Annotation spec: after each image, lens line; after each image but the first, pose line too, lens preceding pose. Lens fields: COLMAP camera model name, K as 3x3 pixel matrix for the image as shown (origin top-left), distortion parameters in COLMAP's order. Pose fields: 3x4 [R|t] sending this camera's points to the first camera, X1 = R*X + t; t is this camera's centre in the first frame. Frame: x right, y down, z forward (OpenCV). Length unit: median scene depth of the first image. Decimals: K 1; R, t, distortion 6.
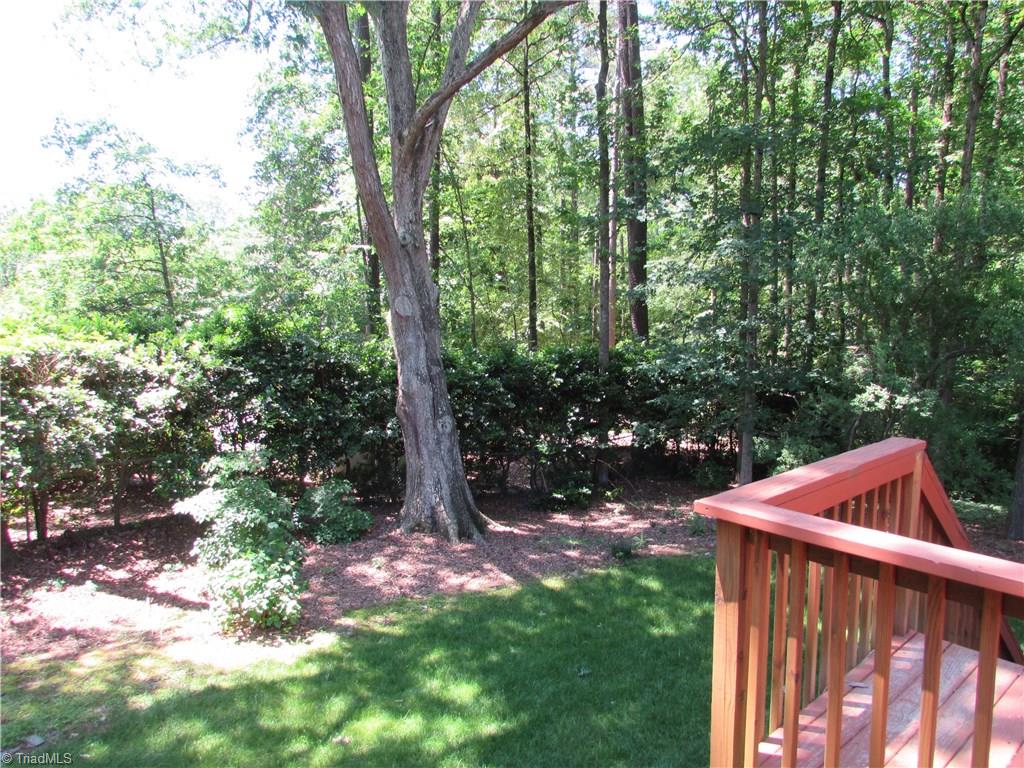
lens RADIAL K [[721.5, 0, 515.6], [0, 721.5, 388.9], [0, 0, 1]] dist [-0.047148, 0.024768]
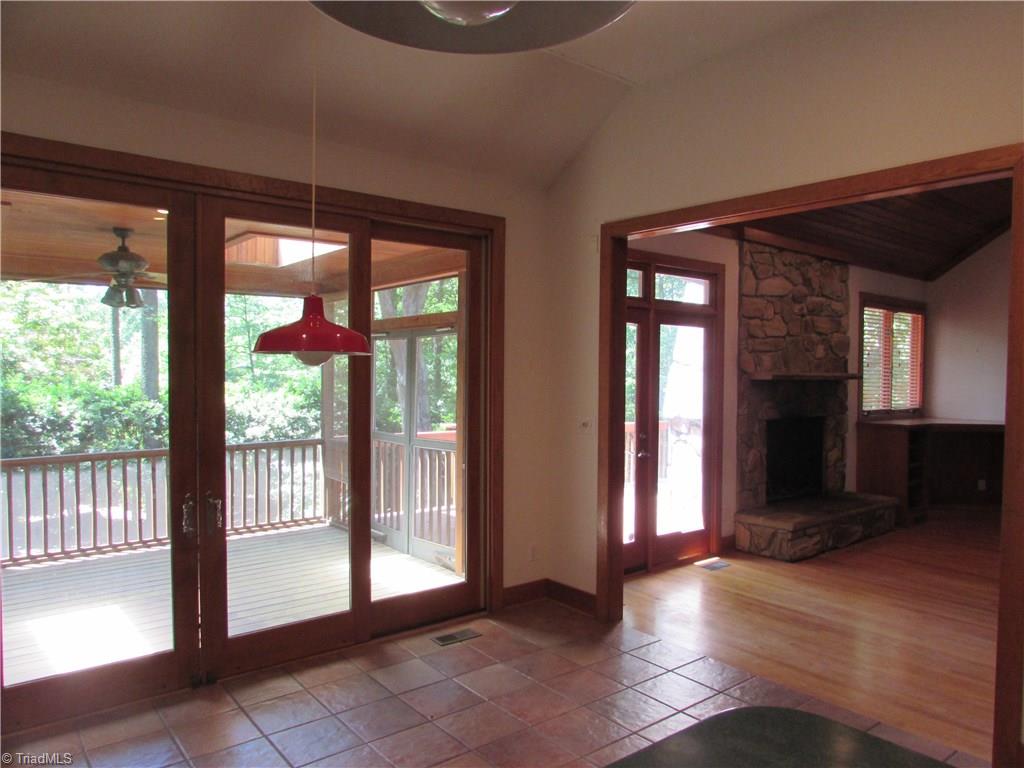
lens RADIAL K [[721.5, 0, 515.6], [0, 721.5, 388.9], [0, 0, 1]] dist [-0.047148, 0.024768]
pose [[0.999077, 0.016501, -0.039662, 0.159732], [-0.020794, 0.993672, -0.110378, 0.081172], [0.037590, 0.111101, 0.993098, -0.618619]]
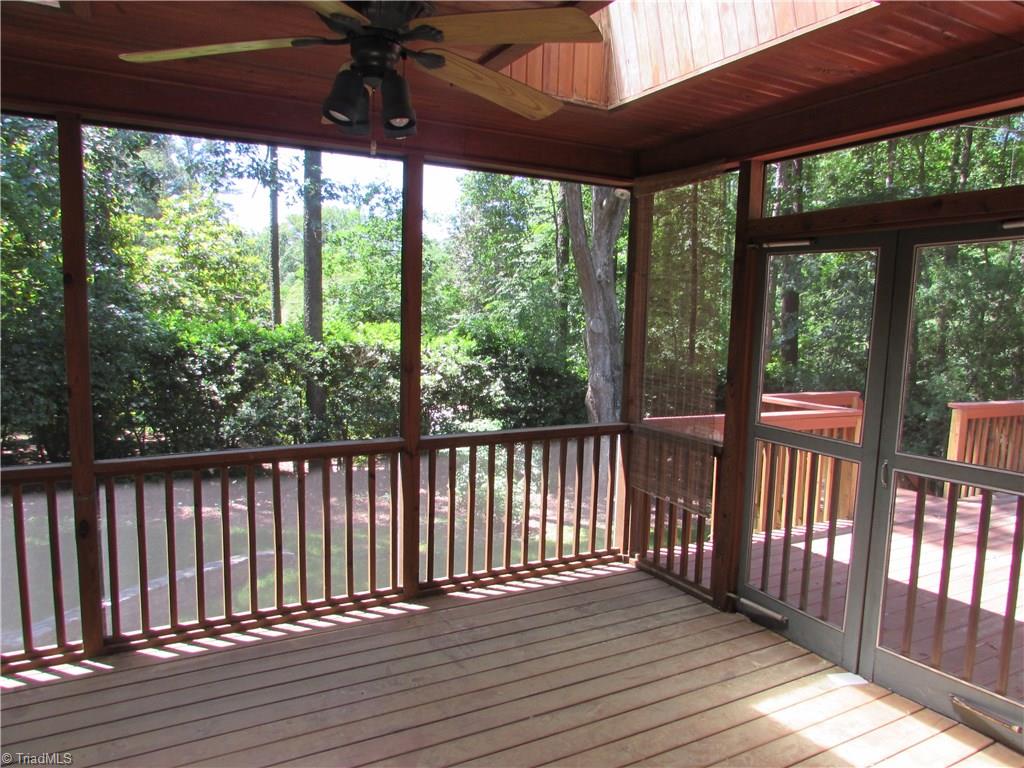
lens RADIAL K [[721.5, 0, 515.6], [0, 721.5, 388.9], [0, 0, 1]] dist [-0.047148, 0.024768]
pose [[0.975286, 0.056632, -0.213564, -0.005616], [-0.063820, 0.997599, -0.026905, 0.054761], [0.211528, 0.039870, 0.976558, -0.385363]]
